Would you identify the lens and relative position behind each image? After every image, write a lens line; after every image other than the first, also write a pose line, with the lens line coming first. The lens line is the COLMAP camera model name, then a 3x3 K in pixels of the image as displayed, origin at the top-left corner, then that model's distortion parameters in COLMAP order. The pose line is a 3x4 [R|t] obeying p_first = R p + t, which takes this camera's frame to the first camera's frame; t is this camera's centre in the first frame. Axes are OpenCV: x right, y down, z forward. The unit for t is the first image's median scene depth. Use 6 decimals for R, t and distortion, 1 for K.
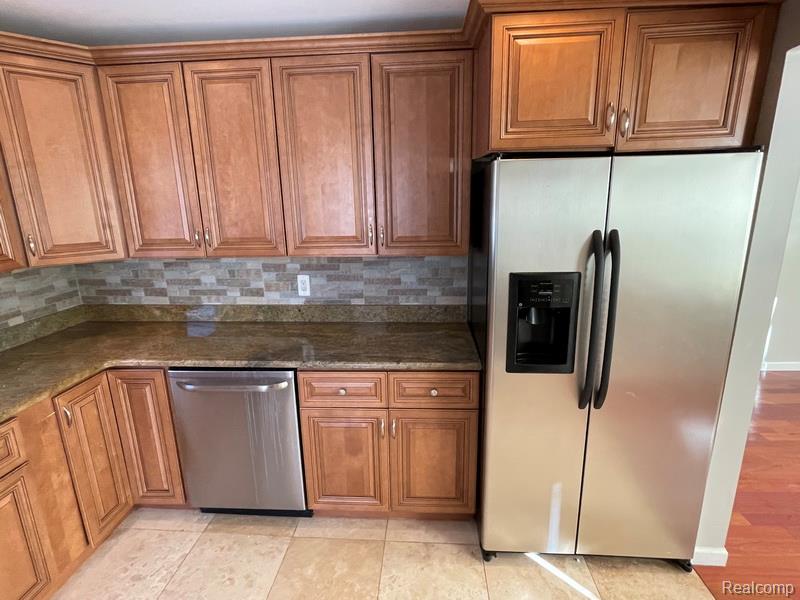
lens RADIAL K [[406.0, 0, 400.2], [0, 406.0, 296.9], [0, 0, 1]] dist [-0.002113, -0.001159]
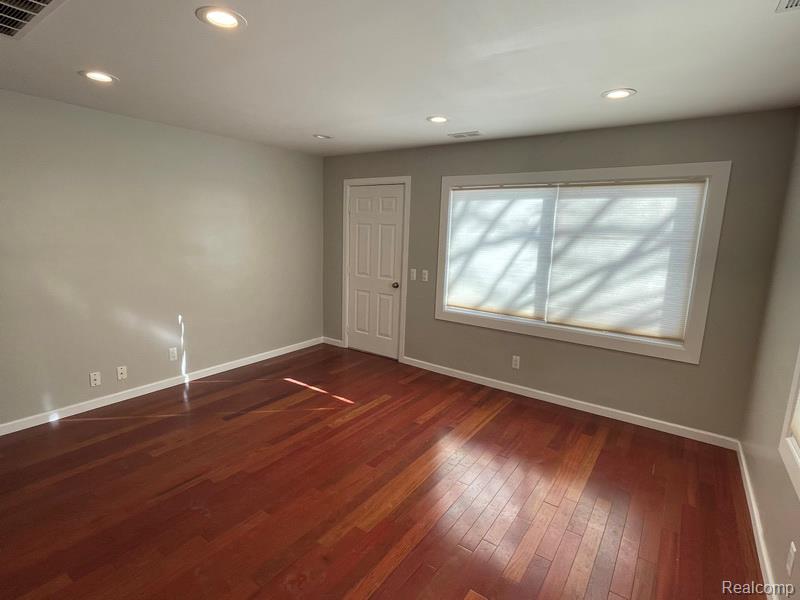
lens RADIAL K [[406.0, 0, 400.2], [0, 406.0, 296.9], [0, 0, 1]] dist [-0.002113, -0.001159]
pose [[0.529957, -0.098586, 0.842275, 0.596681], [0.153435, 0.987974, 0.019099, 0.050399], [-0.834028, 0.119113, 0.538710, -0.140510]]
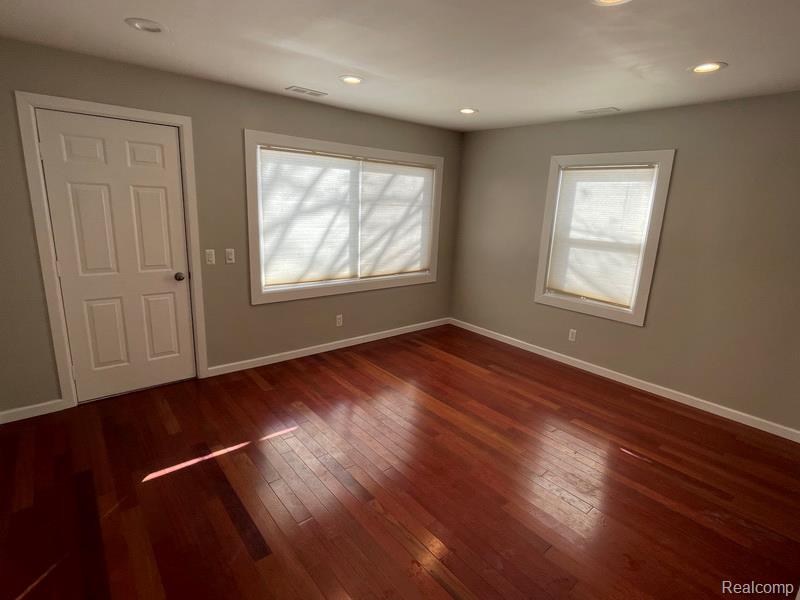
lens RADIAL K [[406.0, 0, 400.2], [0, 406.0, 296.9], [0, 0, 1]] dist [-0.002113, -0.001159]
pose [[-0.684478, -0.172429, 0.708349, 0.800154], [0.142814, 0.921088, 0.362216, -0.379738], [-0.714908, 0.349092, -0.605840, 1.582682]]
